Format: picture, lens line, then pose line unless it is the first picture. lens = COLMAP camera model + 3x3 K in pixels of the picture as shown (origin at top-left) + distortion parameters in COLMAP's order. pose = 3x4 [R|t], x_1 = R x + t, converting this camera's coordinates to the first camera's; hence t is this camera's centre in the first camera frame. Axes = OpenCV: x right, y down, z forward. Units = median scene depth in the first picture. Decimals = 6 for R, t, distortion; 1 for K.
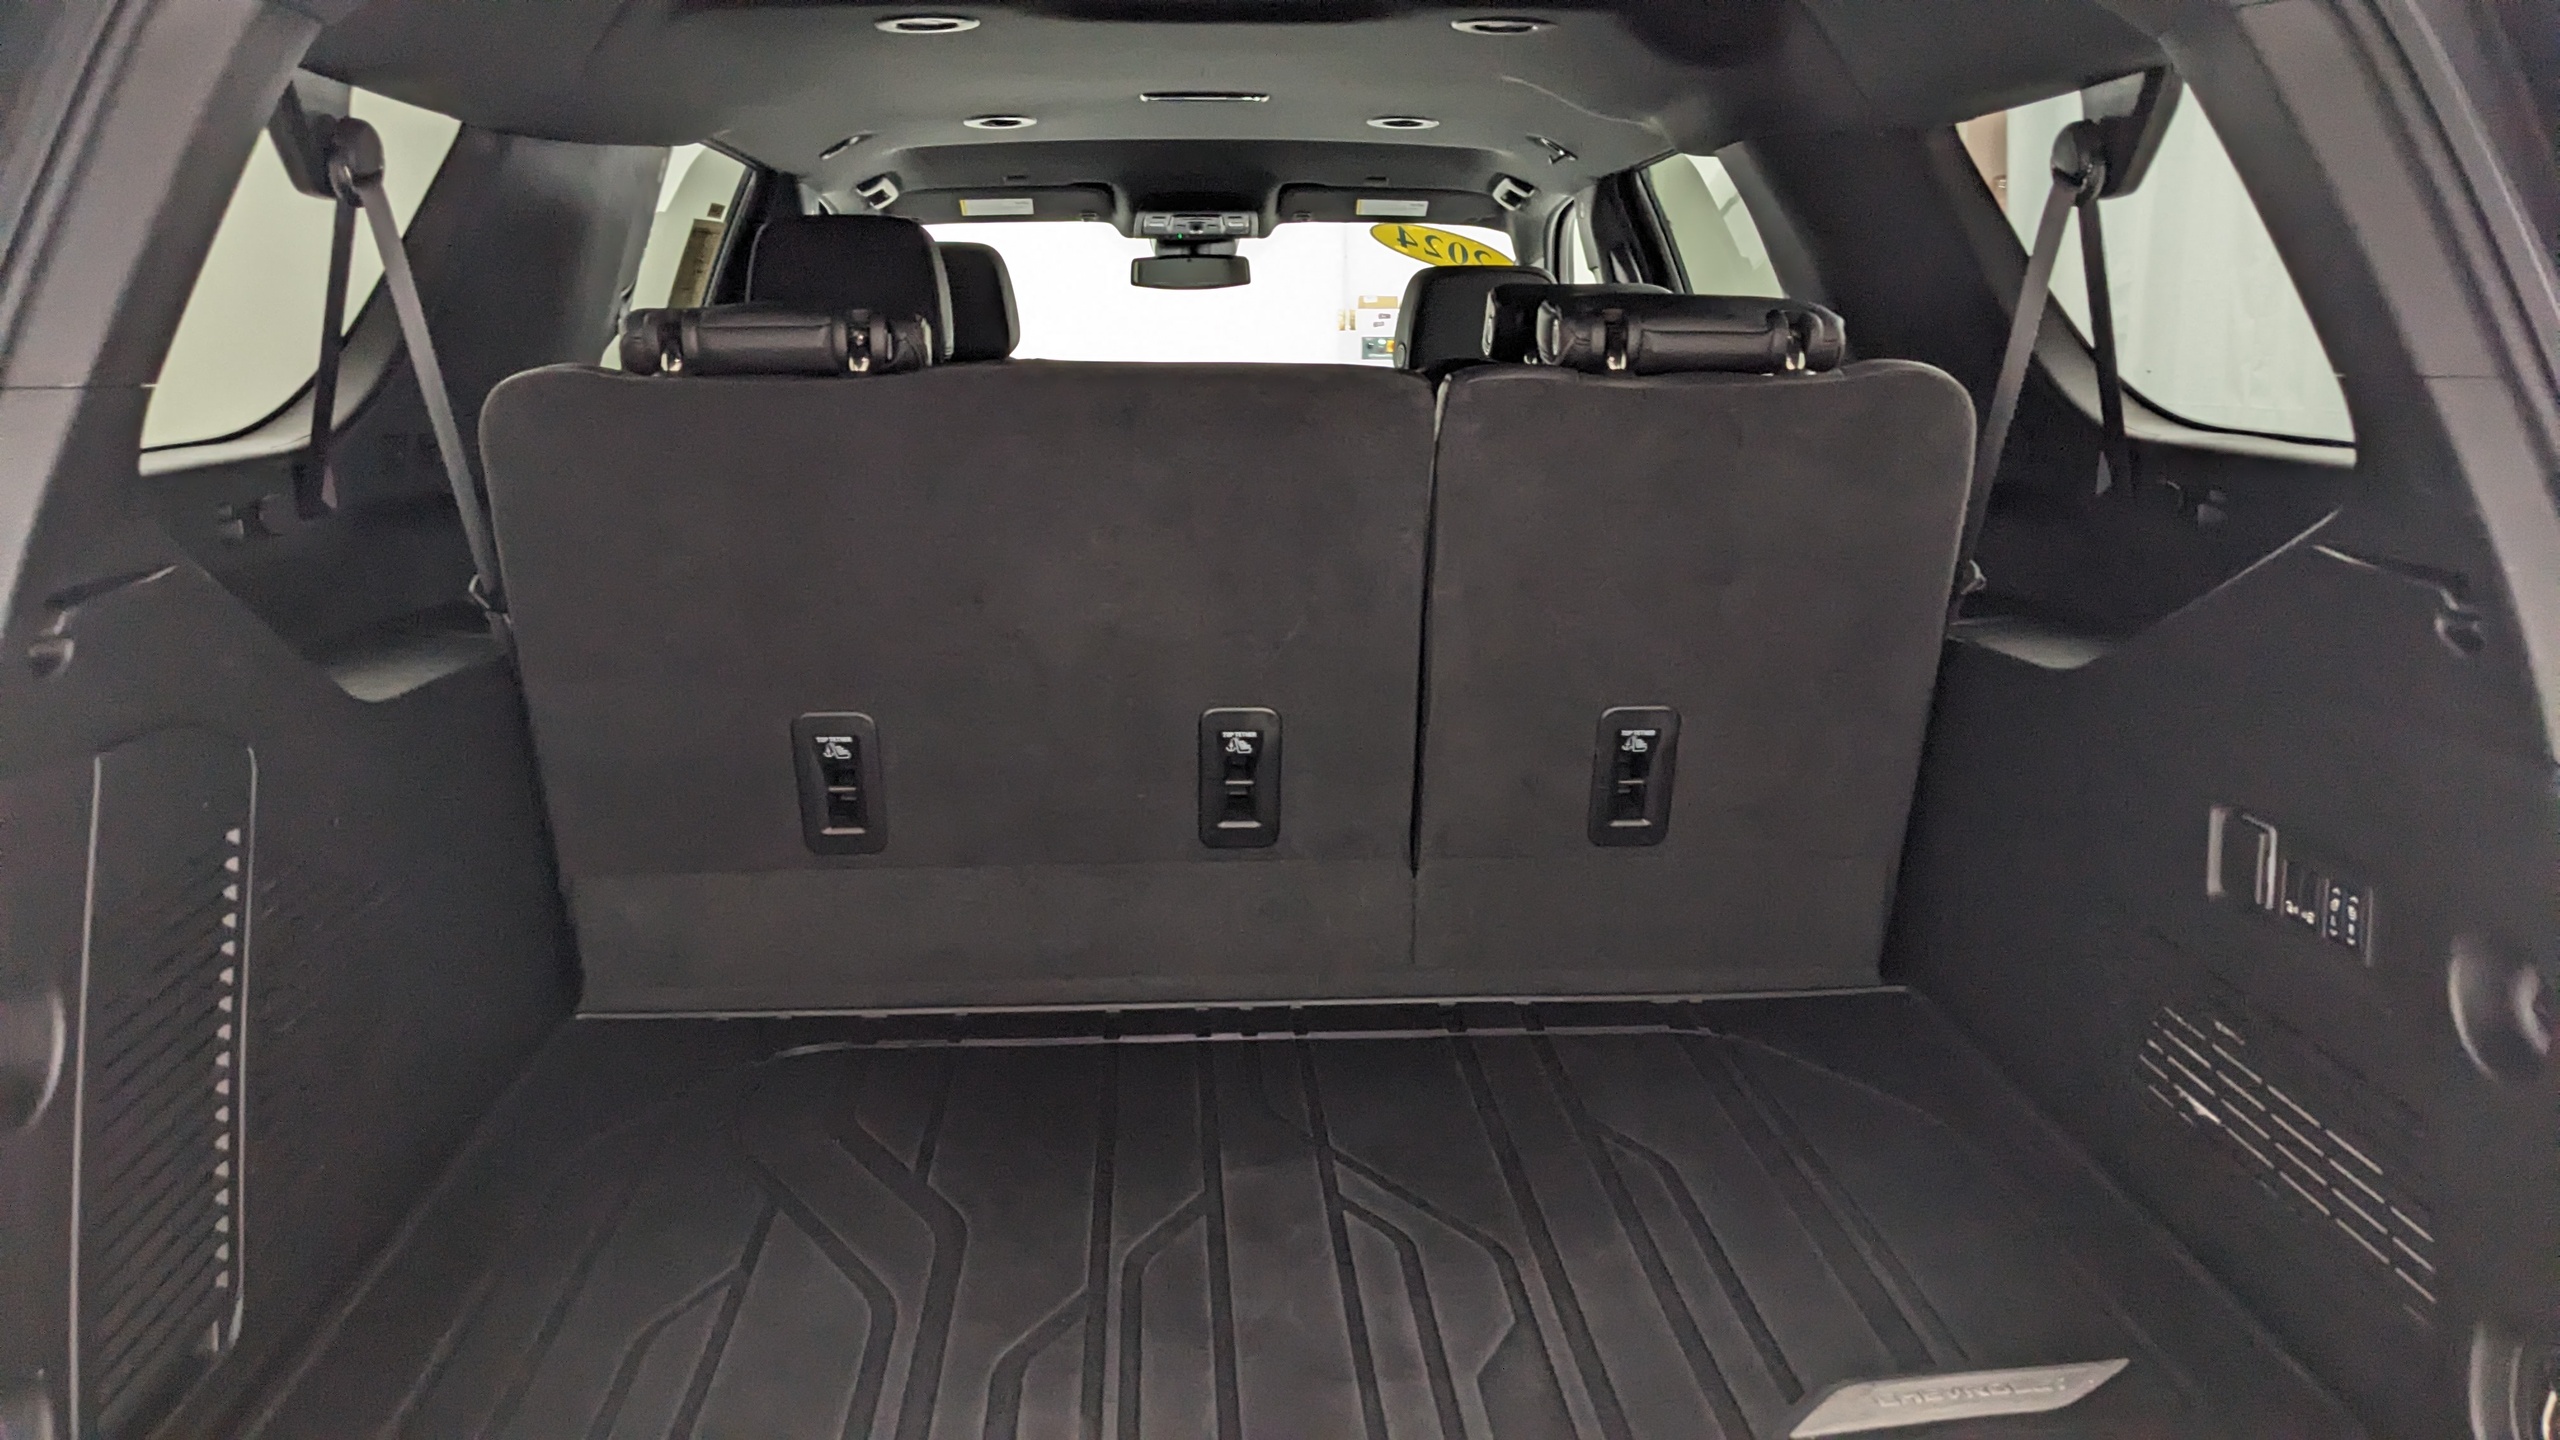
lens RADIAL K [[1853.7, 0, 1280.0], [0, 1853.7, 720.0], [0, 0, 1]] dist [0.007446, -0.074031]
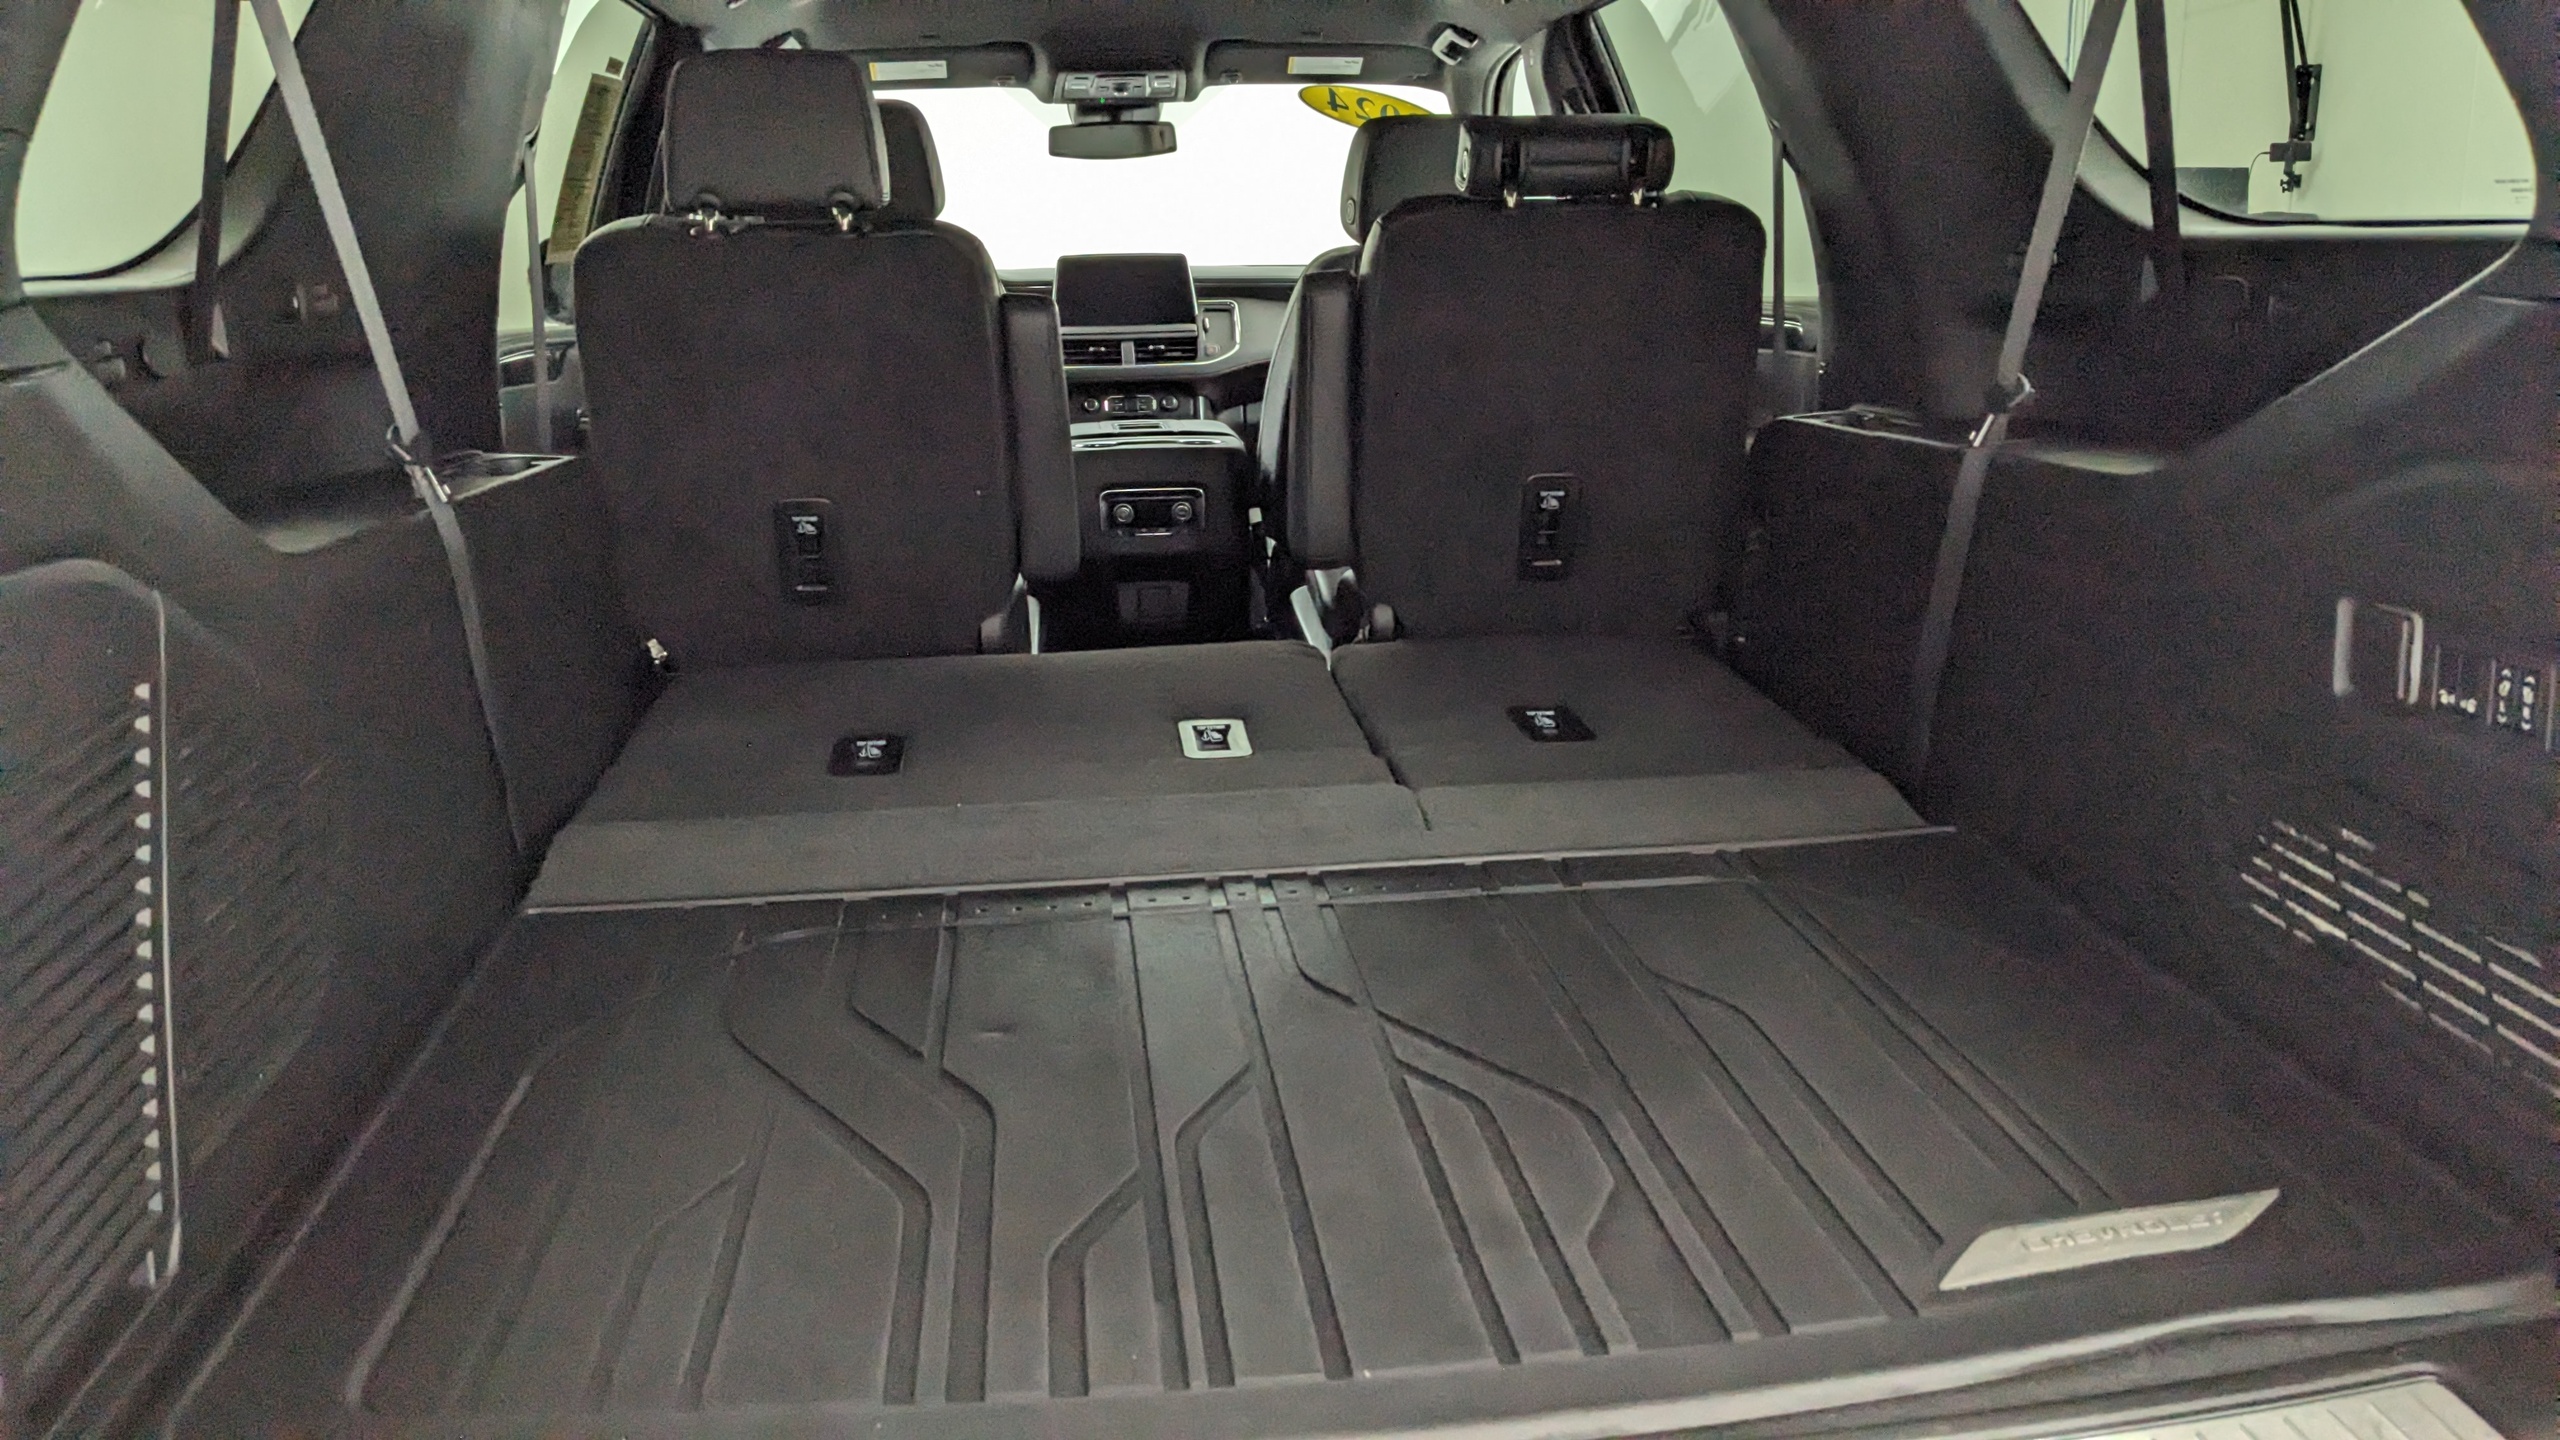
lens RADIAL K [[1853.7, 0, 1280.0], [0, 1853.7, 720.0], [0, 0, 1]] dist [0.007446, -0.074031]
pose [[0.998094, -0.032533, 0.052446, -0.060966], [0.030076, 0.998444, 0.046965, 0.038515], [-0.053893, -0.045298, 0.997519, 0.083726]]
